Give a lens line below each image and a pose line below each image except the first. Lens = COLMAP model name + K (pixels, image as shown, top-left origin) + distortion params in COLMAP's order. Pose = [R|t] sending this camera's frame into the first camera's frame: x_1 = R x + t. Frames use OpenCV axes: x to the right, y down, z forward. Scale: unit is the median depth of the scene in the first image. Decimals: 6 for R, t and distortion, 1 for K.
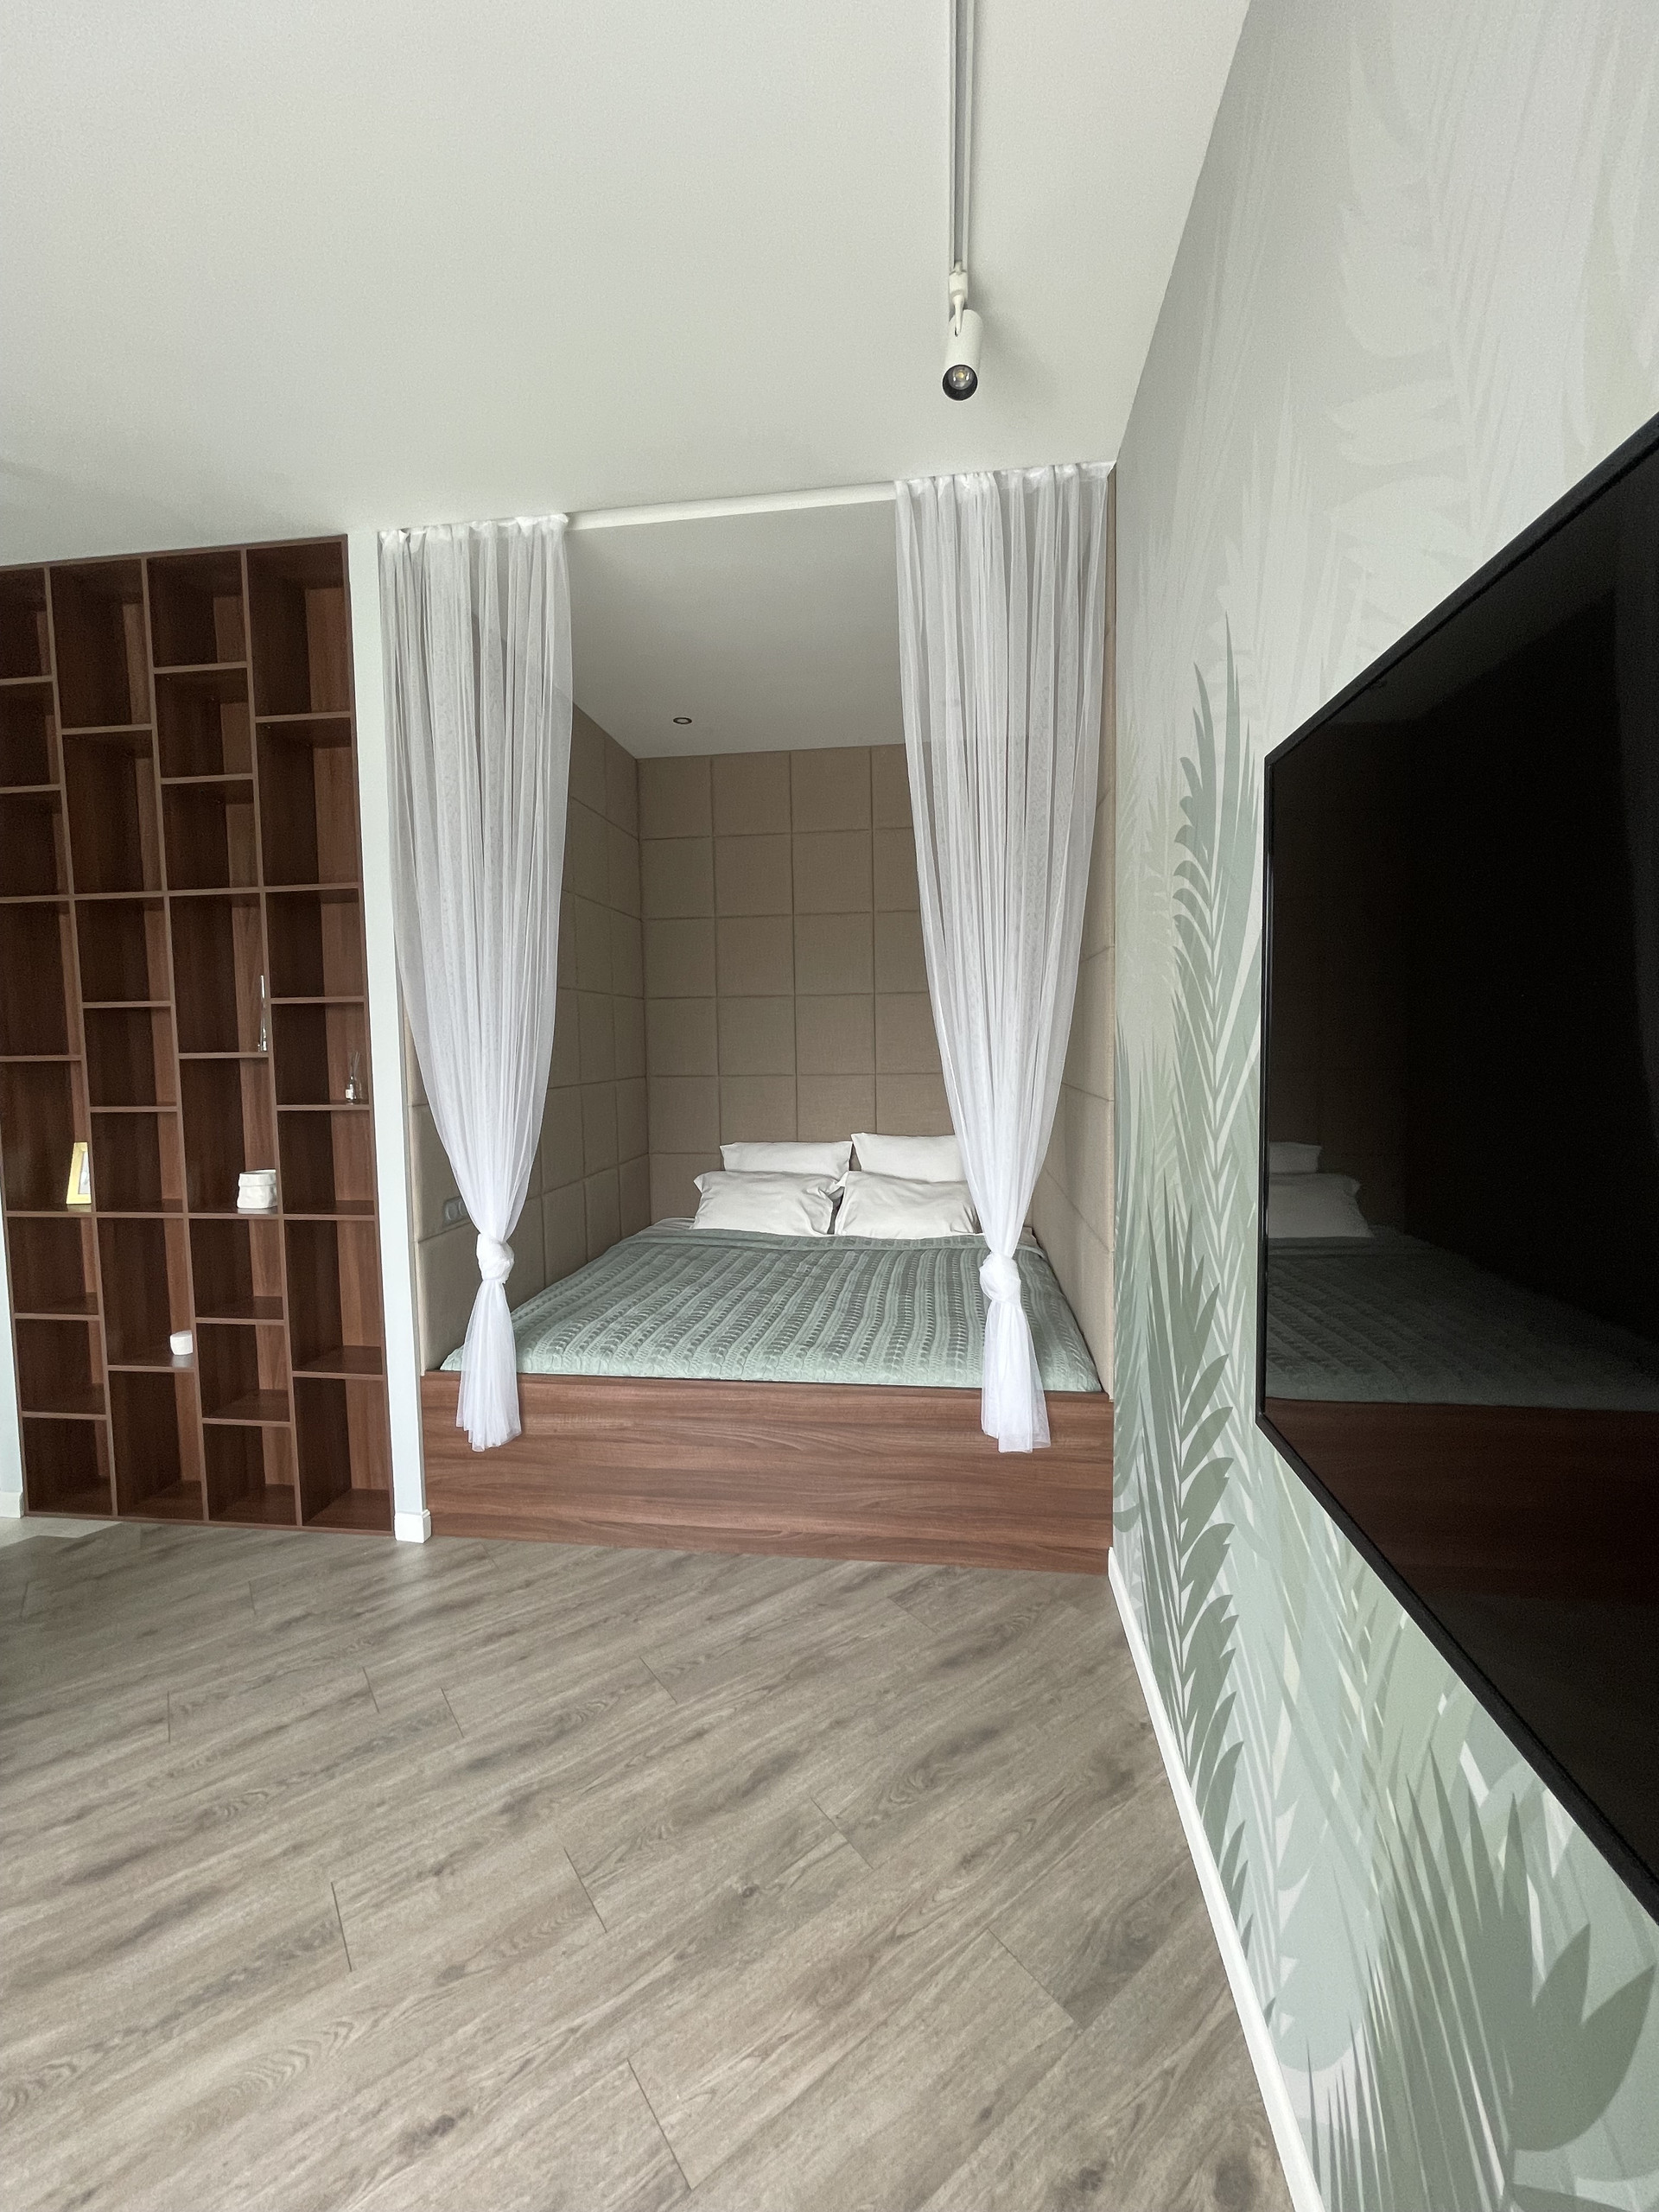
lens RADIAL K [[891.5, 0, 839.5], [0, 891.5, 1099.4], [0, 0, 1]] dist [-0.003056, 0.000043]
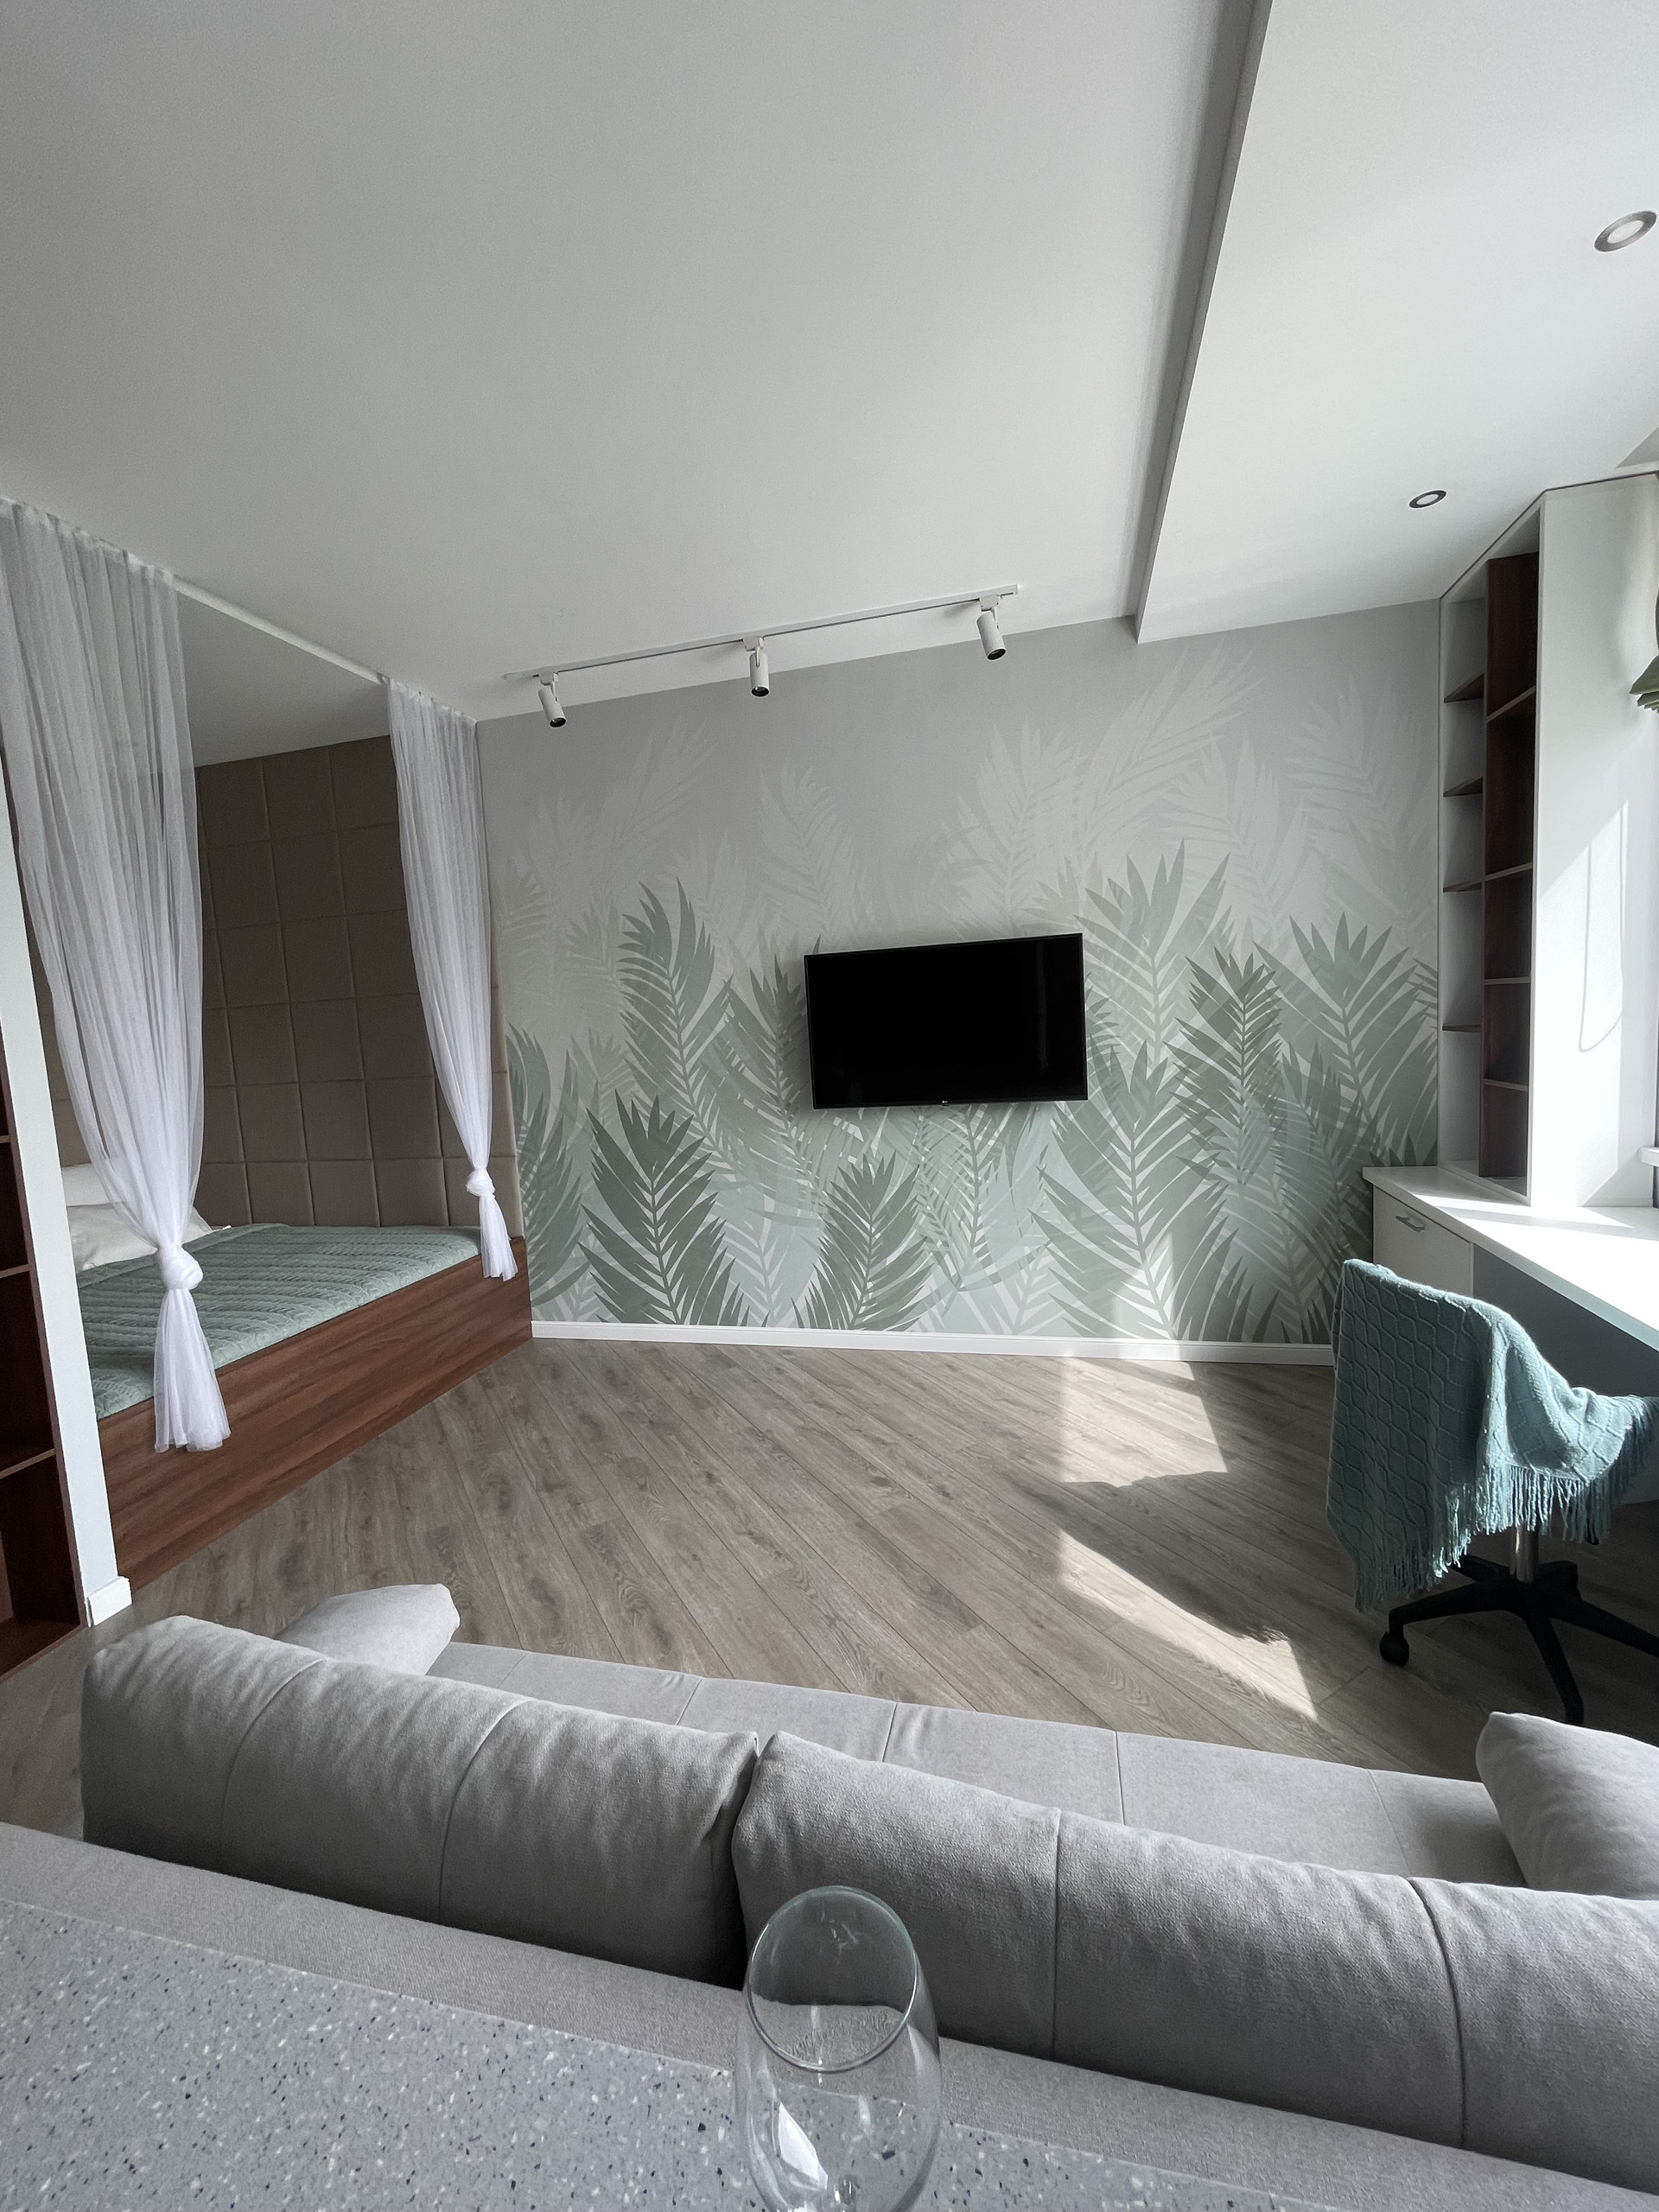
lens RADIAL K [[891.5, 0, 832.7], [0, 891.5, 1100.5], [0, 0, 1]] dist [-0.003056, 0.000043]
pose [[0.121917, -0.088564, 0.988581, -1.448182], [0.120611, 0.989952, 0.073813, 0.005985], [-0.985185, 0.110235, 0.131374, 0.129286]]
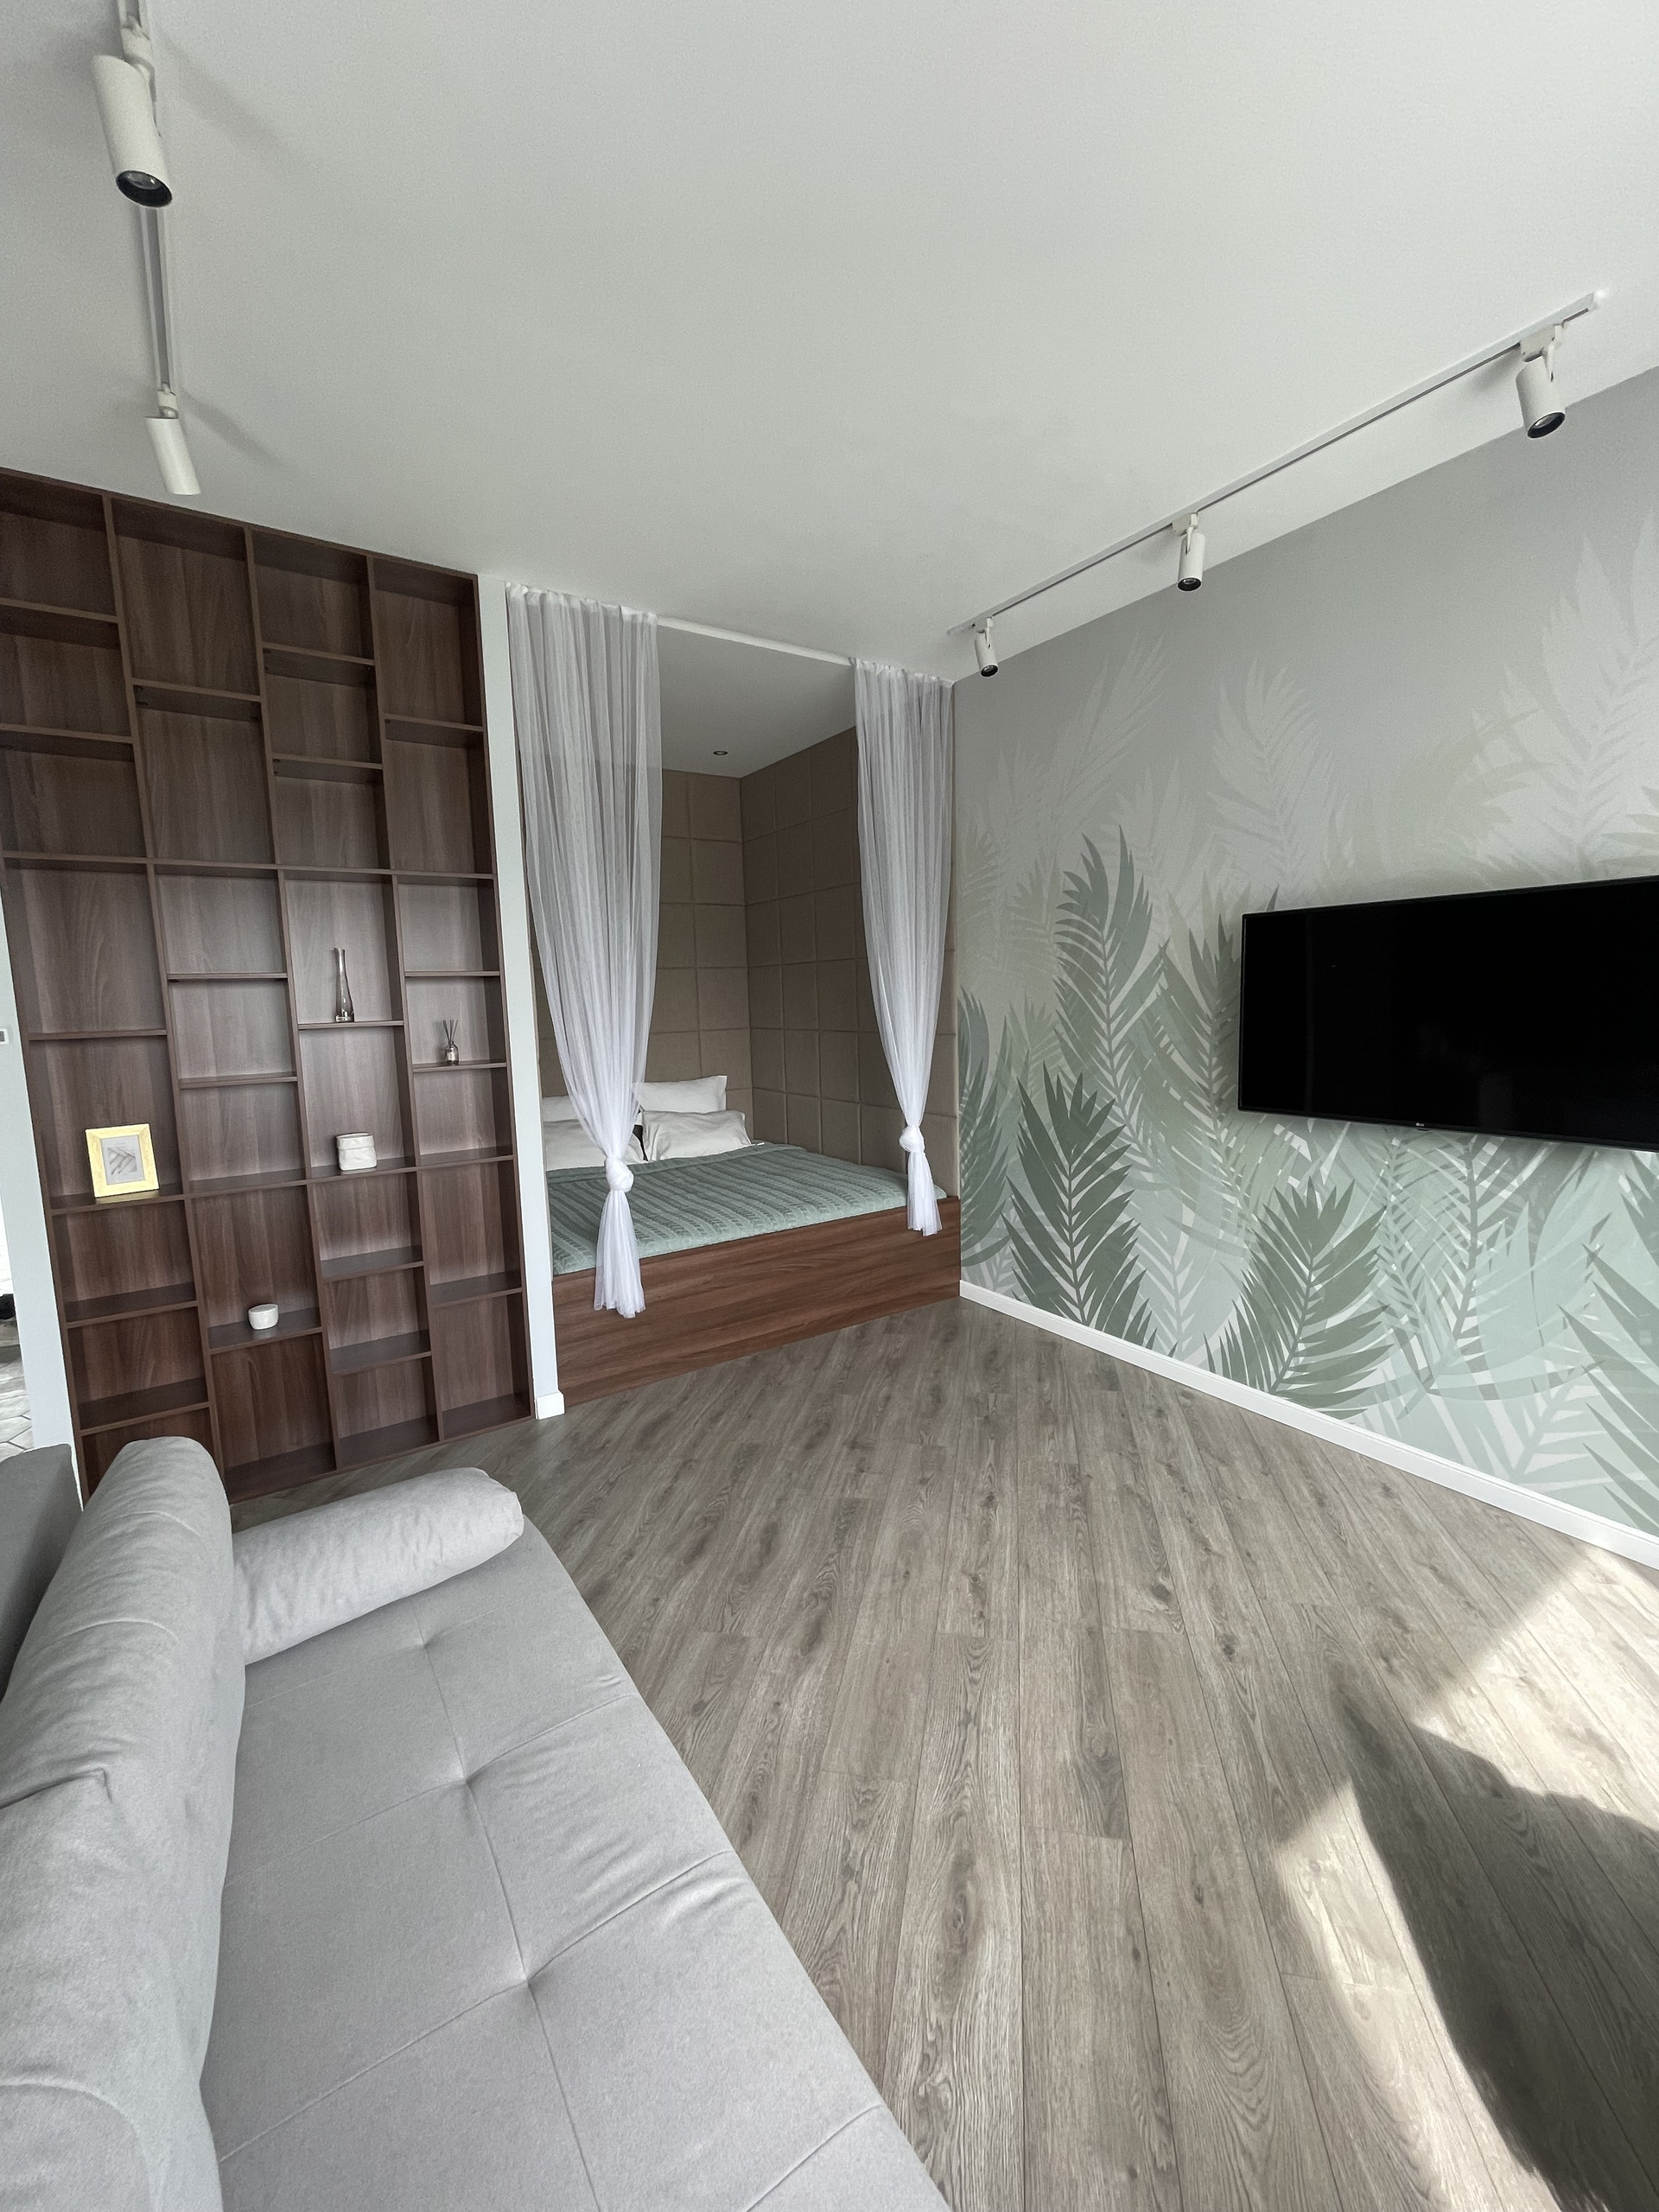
lens RADIAL K [[891.5, 0, 836.8], [0, 891.5, 1099.9], [0, 0, 1]] dist [-0.003056, 0.000043]
pose [[0.751322, -0.085884, 0.654324, -1.120972], [0.058511, 0.996260, 0.063581, 0.006065], [-0.657337, -0.009485, 0.753537, -0.217052]]
